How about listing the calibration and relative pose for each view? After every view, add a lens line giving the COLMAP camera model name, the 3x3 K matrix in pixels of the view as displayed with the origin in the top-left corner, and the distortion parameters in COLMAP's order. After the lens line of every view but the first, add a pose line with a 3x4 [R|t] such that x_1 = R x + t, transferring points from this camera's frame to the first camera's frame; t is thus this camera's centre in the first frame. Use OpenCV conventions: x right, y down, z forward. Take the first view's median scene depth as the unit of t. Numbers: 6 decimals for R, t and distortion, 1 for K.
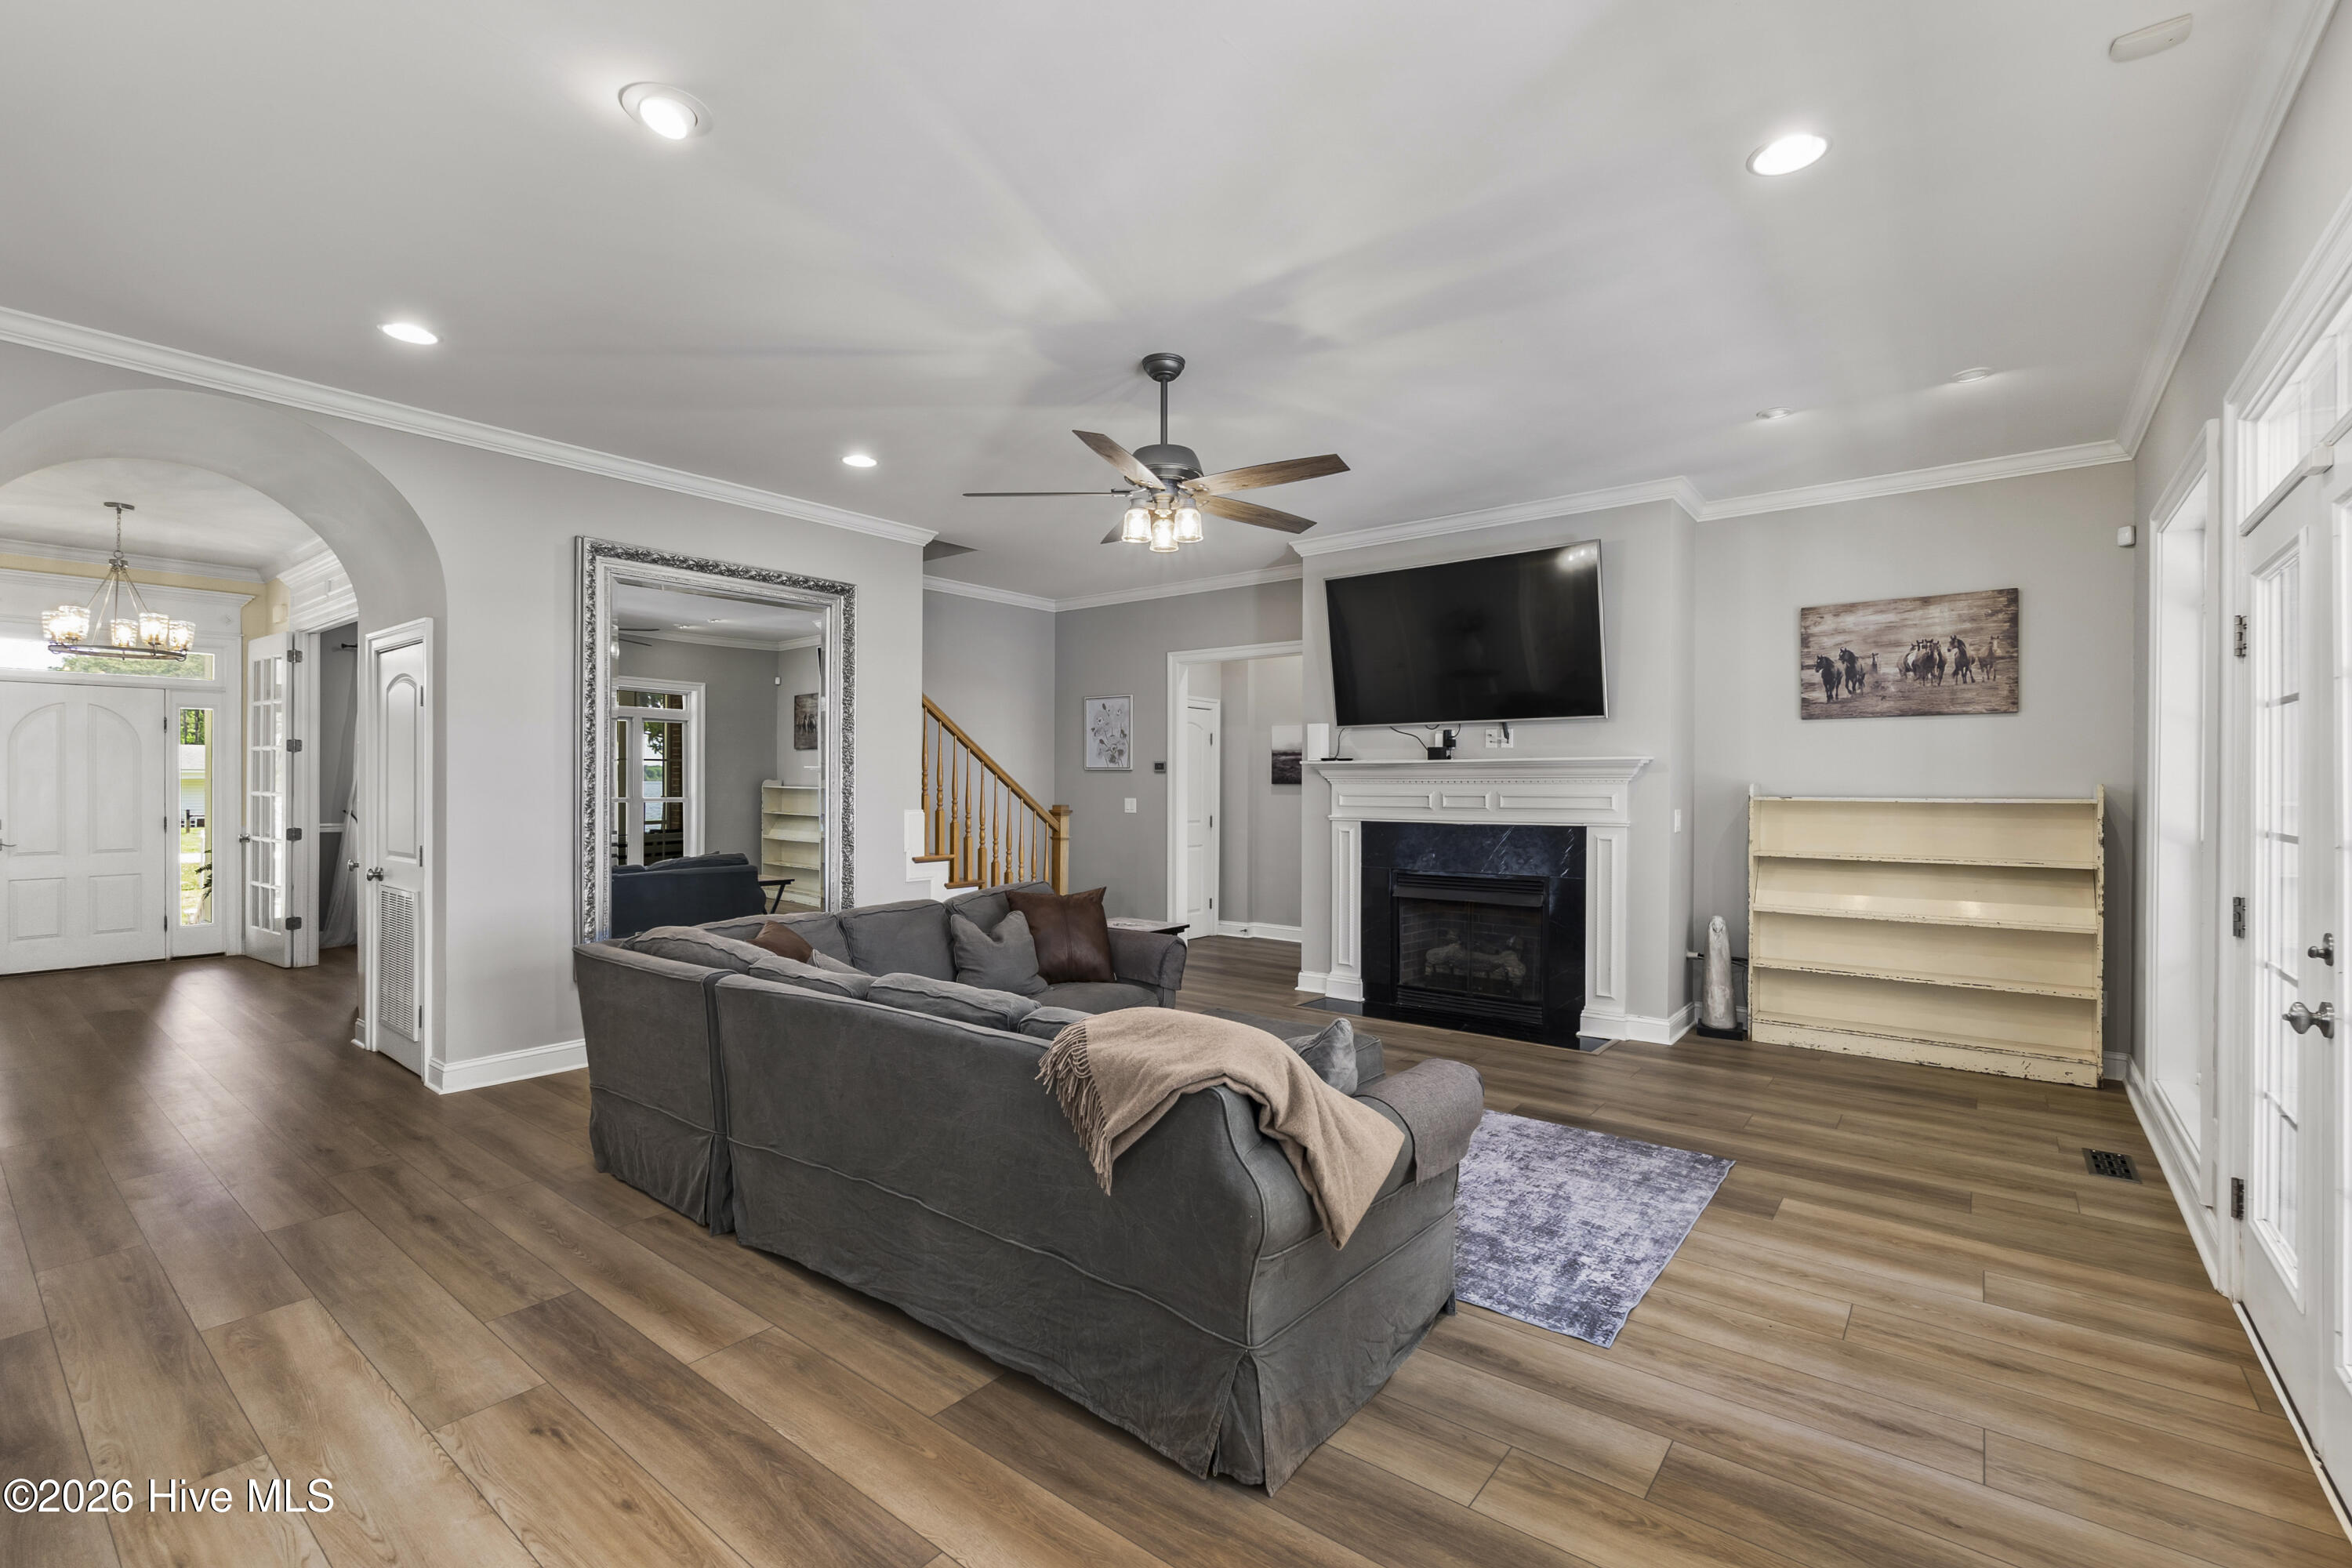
lens RADIAL K [[1036.2, 0, 1168.8], [0, 1036.2, 787.3], [0, 0, 1]] dist [-0.003997, -0.000187]
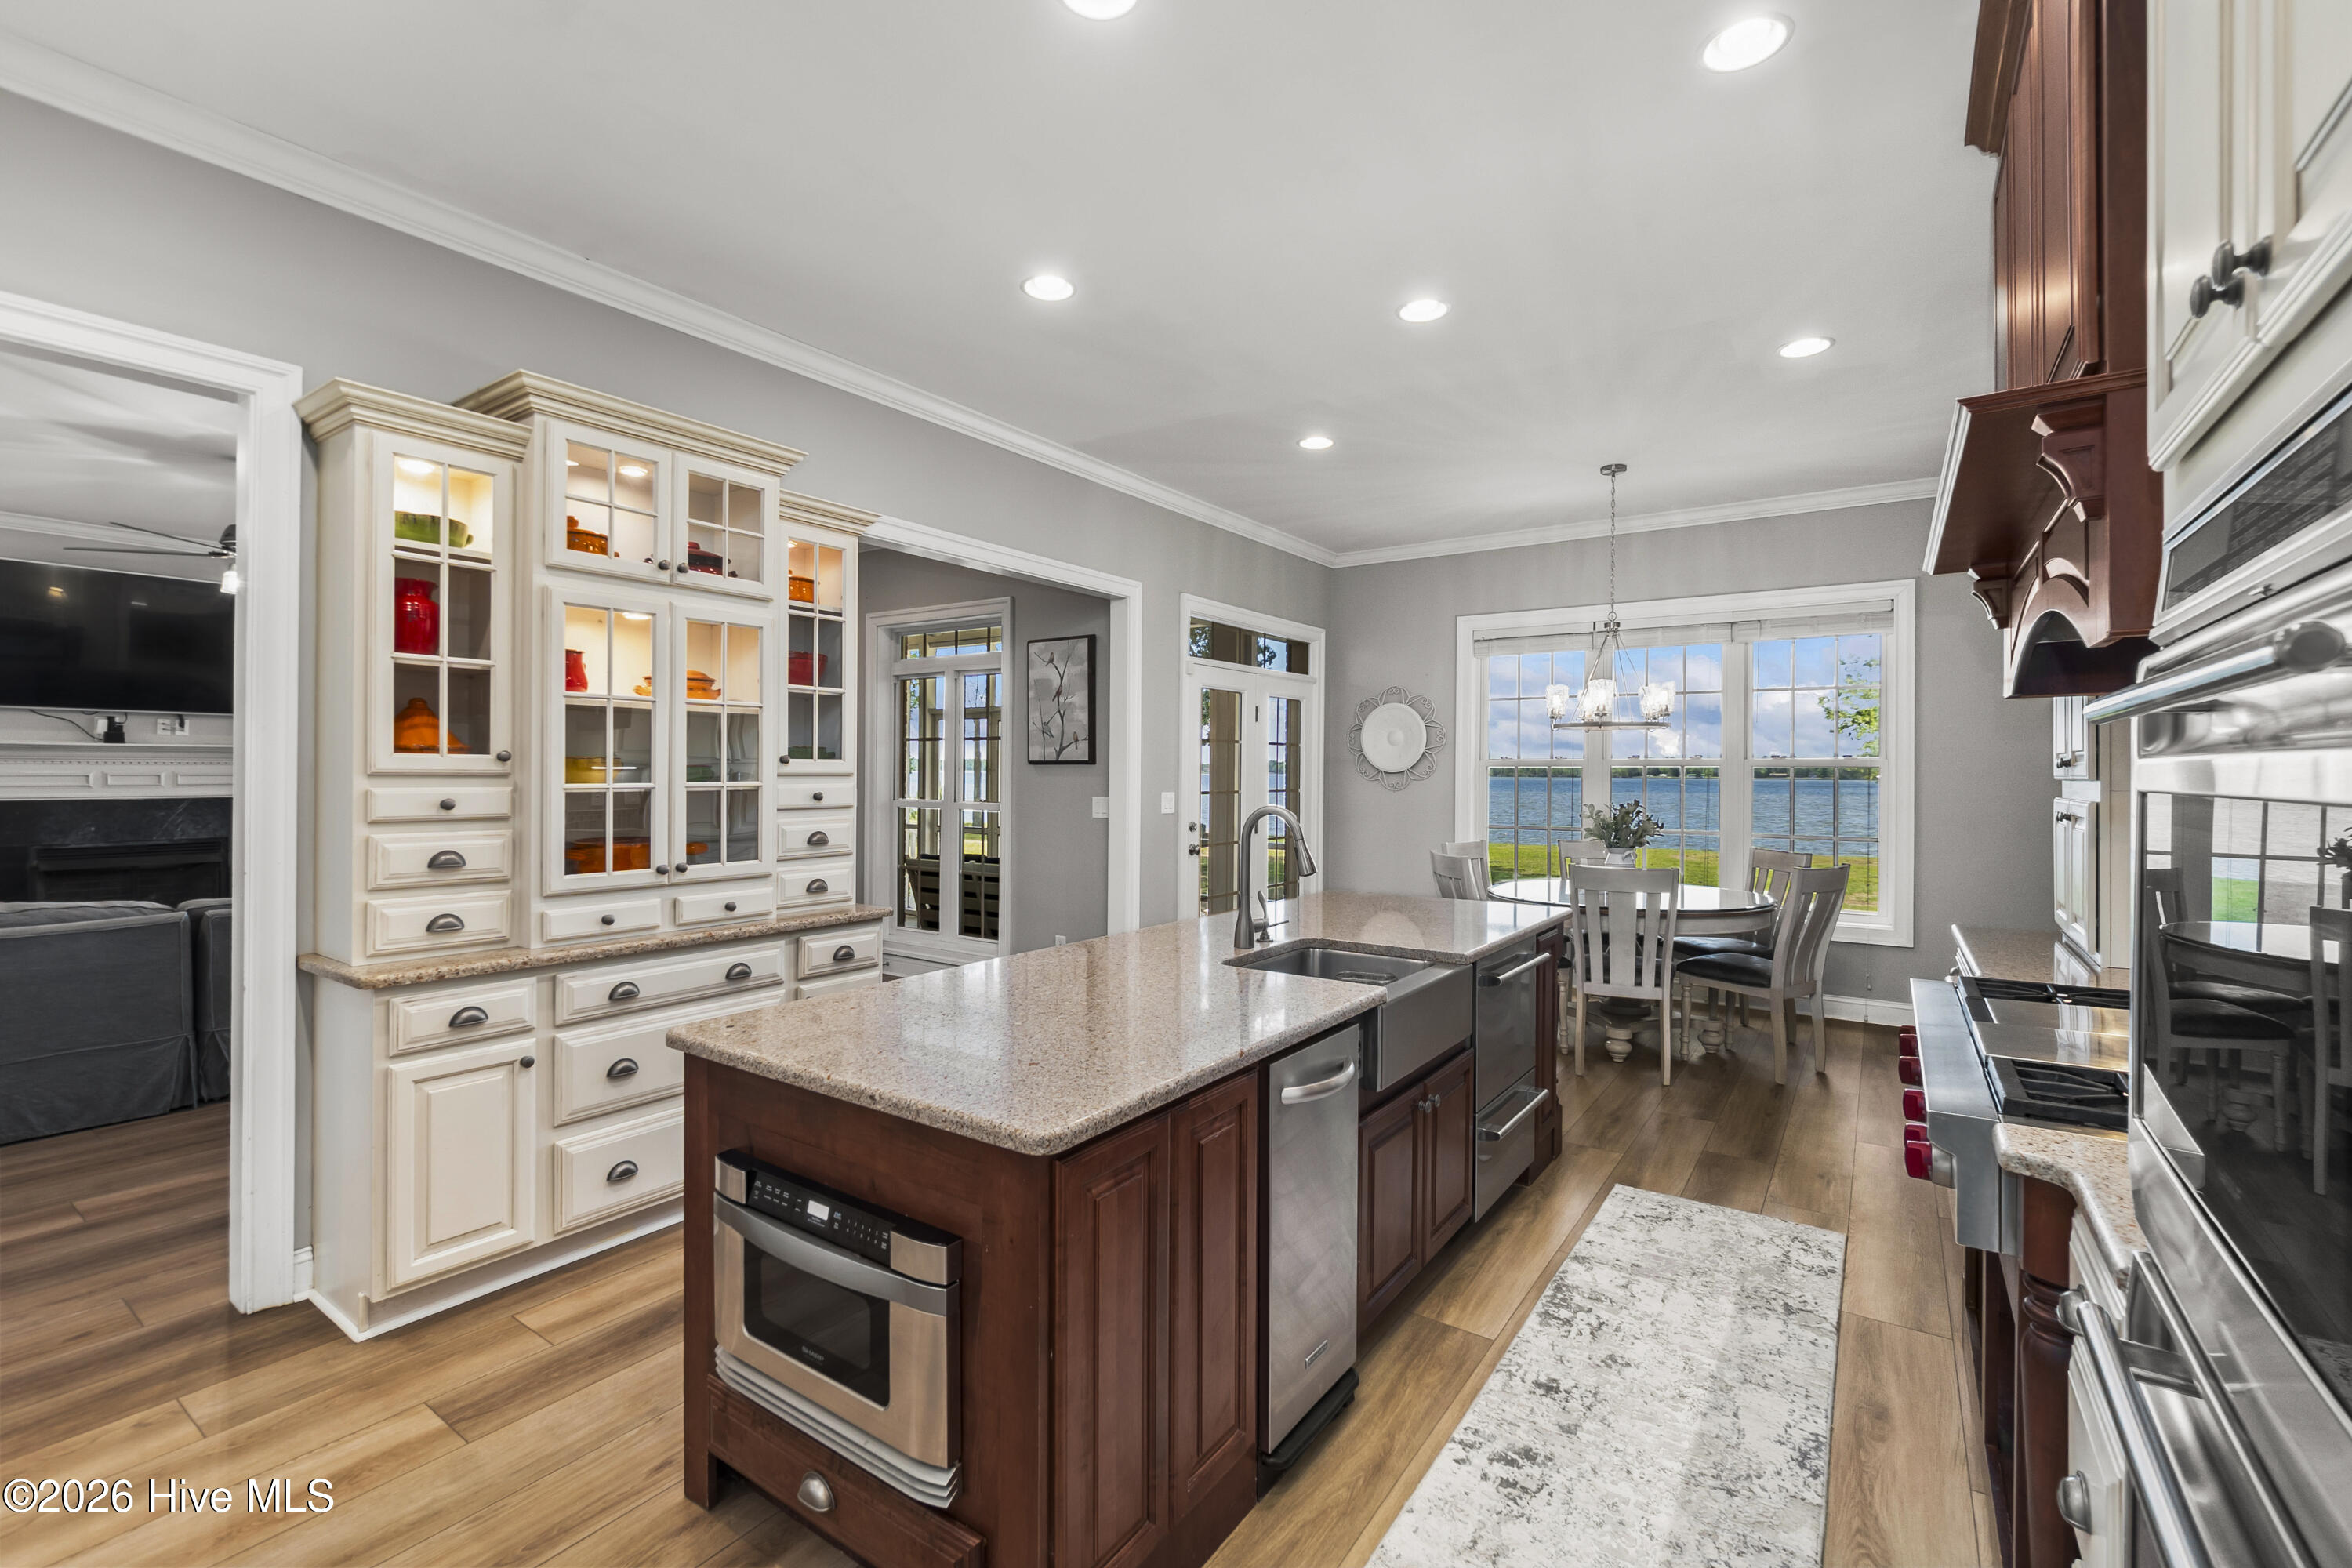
lens RADIAL K [[1036.2, 0, 1173.8], [0, 1036.2, 769.9], [0, 0, 1]] dist [-0.003997, -0.000187]
pose [[-0.071756, 0.001417, 0.997421, -1.058365], [-0.004705, 0.999987, -0.001759, -0.000616], [-0.997411, -0.004820, -0.071748, -0.081959]]
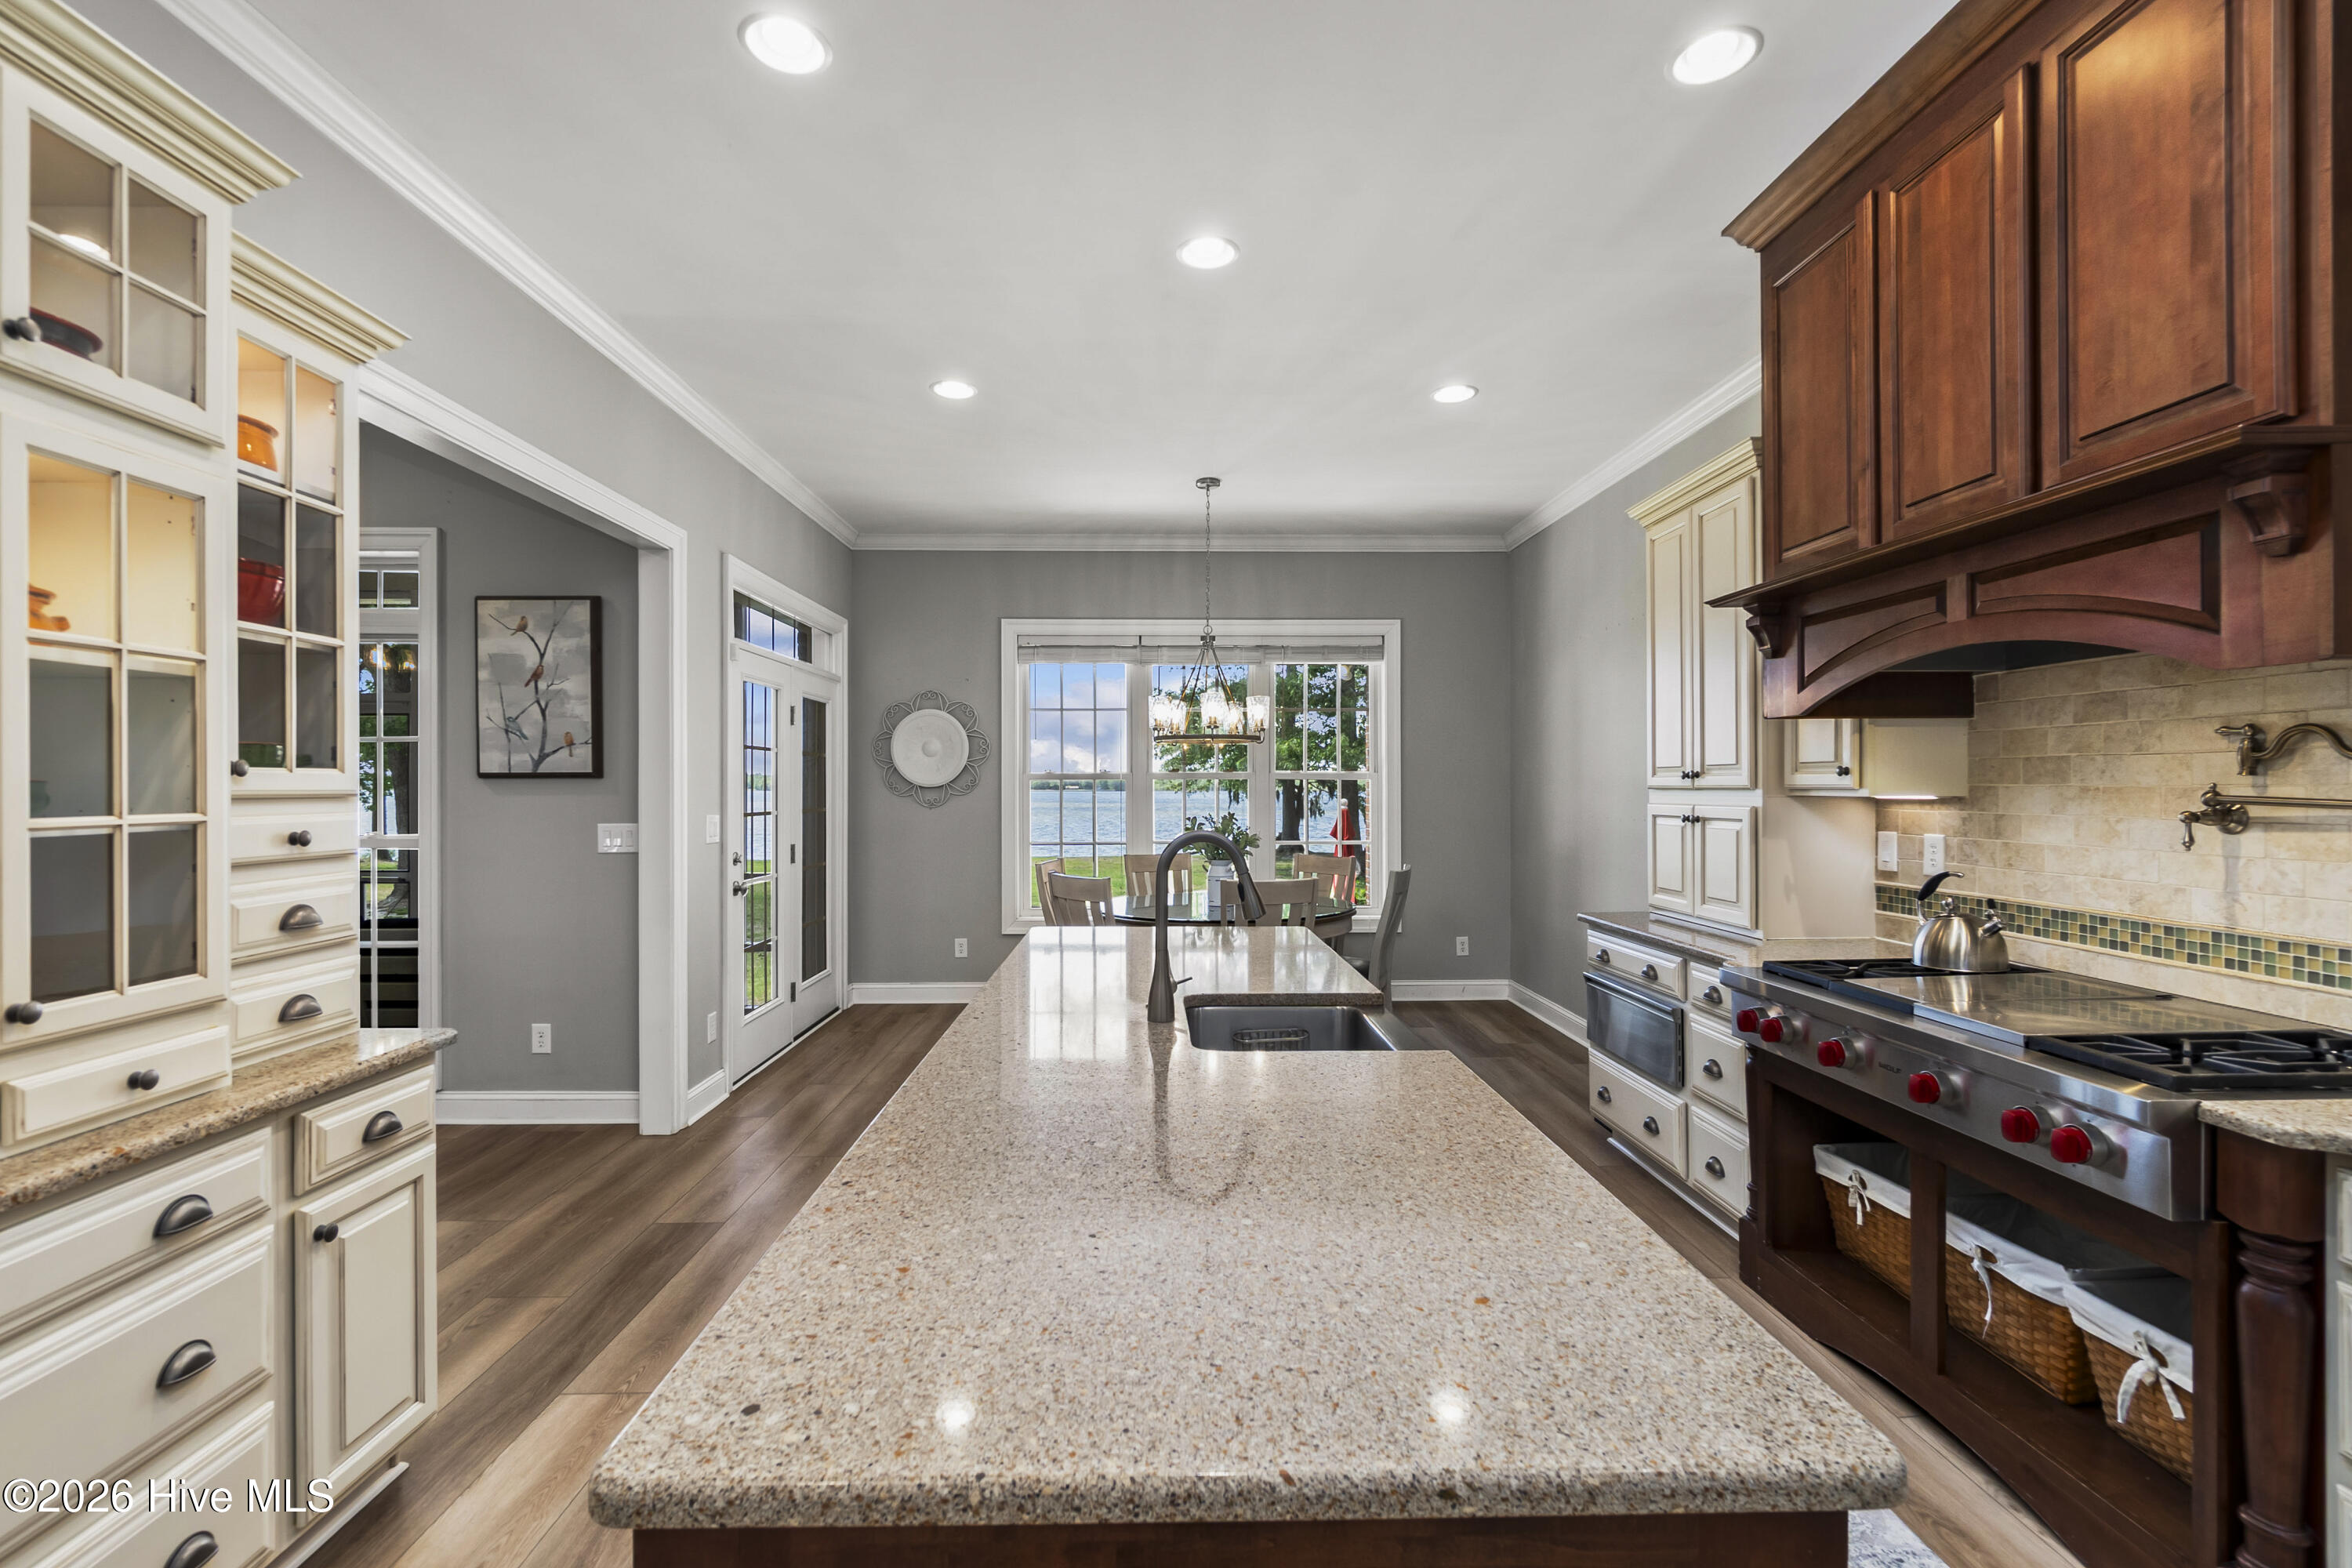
lens RADIAL K [[1036.2, 0, 1174.0], [0, 1036.2, 786.6], [0, 0, 1]] dist [-0.003997, -0.000187]
pose [[-0.645820, 0.001734, 0.763488, -0.839469], [0.002477, 0.999997, -0.000176, -0.000524], [-0.763486, 0.001777, -0.645822, 0.096620]]
